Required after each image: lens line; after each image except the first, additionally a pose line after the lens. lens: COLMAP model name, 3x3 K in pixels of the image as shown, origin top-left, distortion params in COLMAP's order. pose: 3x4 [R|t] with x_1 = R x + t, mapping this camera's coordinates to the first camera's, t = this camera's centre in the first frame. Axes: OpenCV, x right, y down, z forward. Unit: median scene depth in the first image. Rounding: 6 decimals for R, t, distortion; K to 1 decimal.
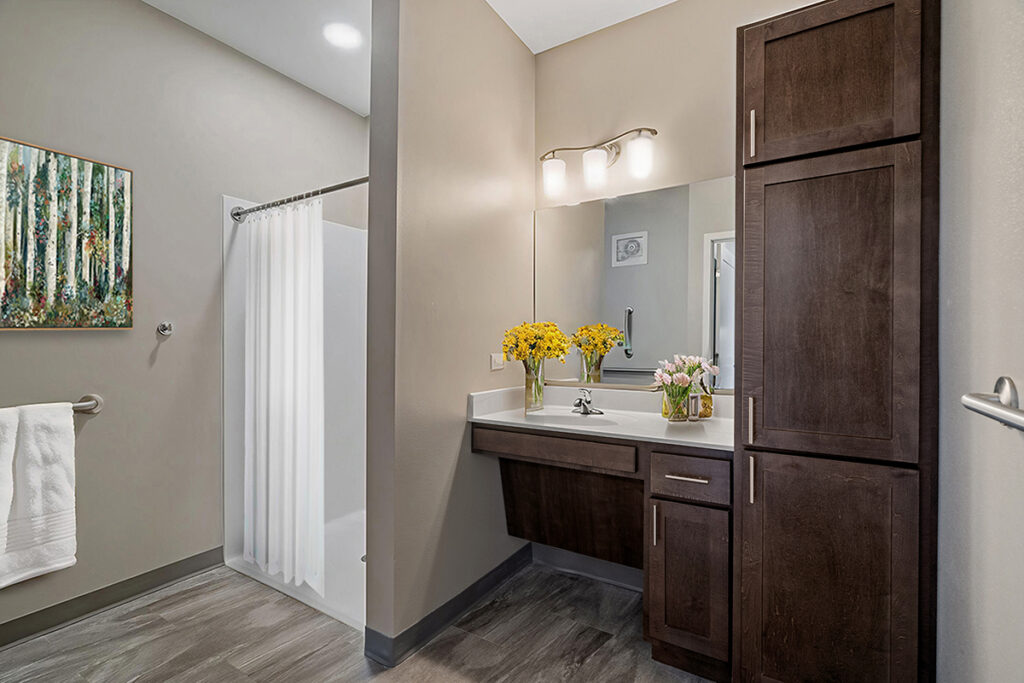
lens RADIAL K [[468.8, 0, 507.0], [0, 468.8, 339.3], [0, 0, 1]] dist [-0.011880, 0.000224]
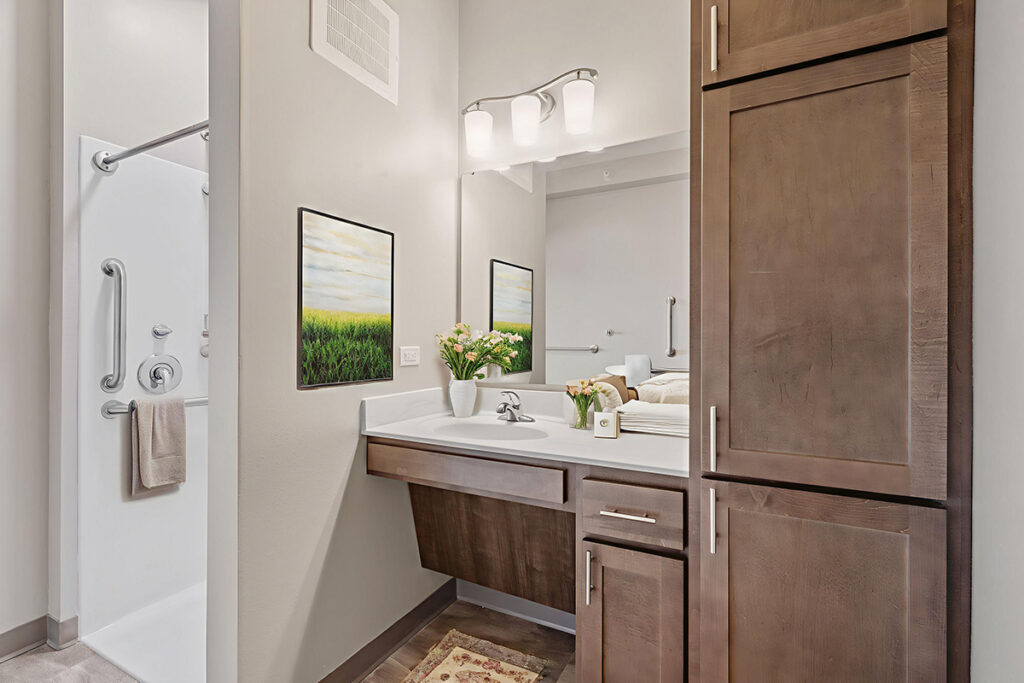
lens RADIAL K [[468.8, 0, 509.6], [0, 468.8, 335.5], [0, 0, 1]] dist [-0.011880, 0.000224]
pose [[0.996489, -0.001329, 0.083708, 0.099669], [0.001250, 0.999999, 0.000990, 0.010041], [-0.083710, -0.000882, 0.996490, 0.203051]]
